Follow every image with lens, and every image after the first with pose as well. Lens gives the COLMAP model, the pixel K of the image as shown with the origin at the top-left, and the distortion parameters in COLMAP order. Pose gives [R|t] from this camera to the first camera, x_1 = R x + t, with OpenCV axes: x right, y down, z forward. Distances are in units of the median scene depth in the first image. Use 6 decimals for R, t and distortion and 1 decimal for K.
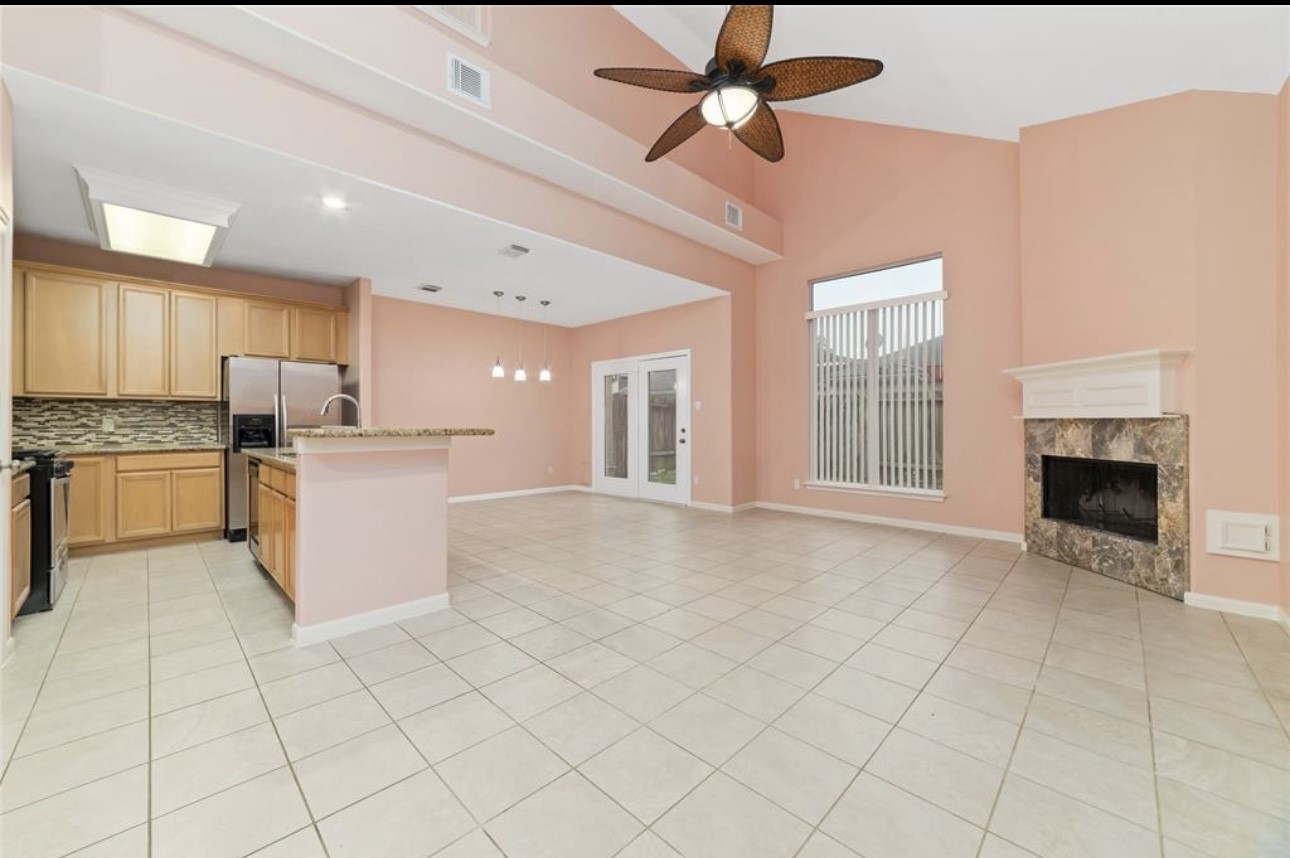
lens RADIAL K [[491.4, 0, 635.2], [0, 491.4, 421.5], [0, 0, 1]] dist [-0.016276, 0.003502]
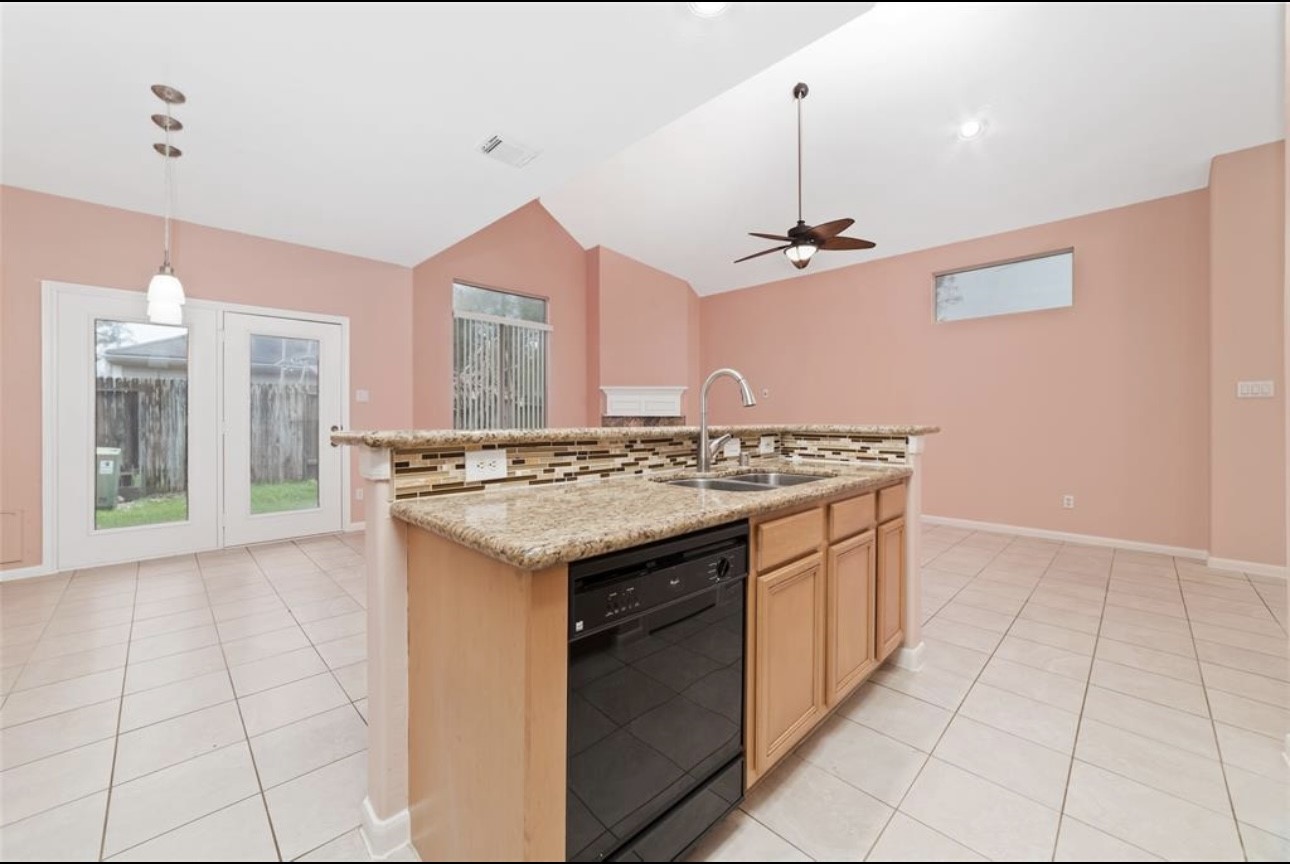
lens RADIAL K [[491.4, 0, 612.4], [0, 491.4, 423.3], [0, 0, 1]] dist [-0.016276, 0.003502]
pose [[0.038605, -0.010633, 0.999198, -0.941281], [-0.004884, 0.999929, 0.010830, 0.000919], [-0.999243, -0.005298, 0.038550, 0.895704]]
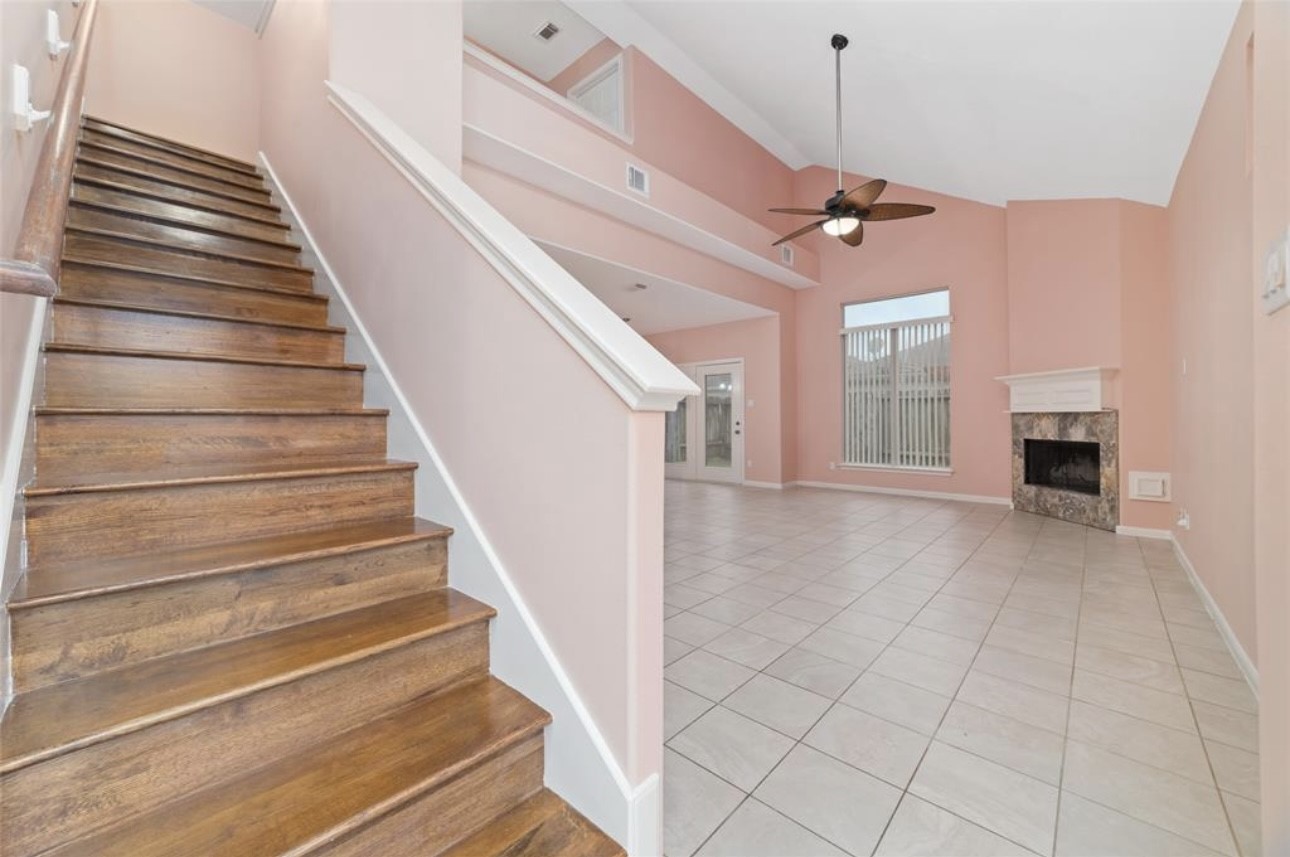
lens RADIAL K [[491.4, 0, 638.0], [0, 491.4, 416.3], [0, 0, 1]] dist [-0.016276, 0.003502]
pose [[0.999593, -0.003816, 0.028254, -0.292917], [0.003883, 0.999990, -0.002338, 0.003267], [-0.028245, 0.002447, 0.999598, -0.344932]]
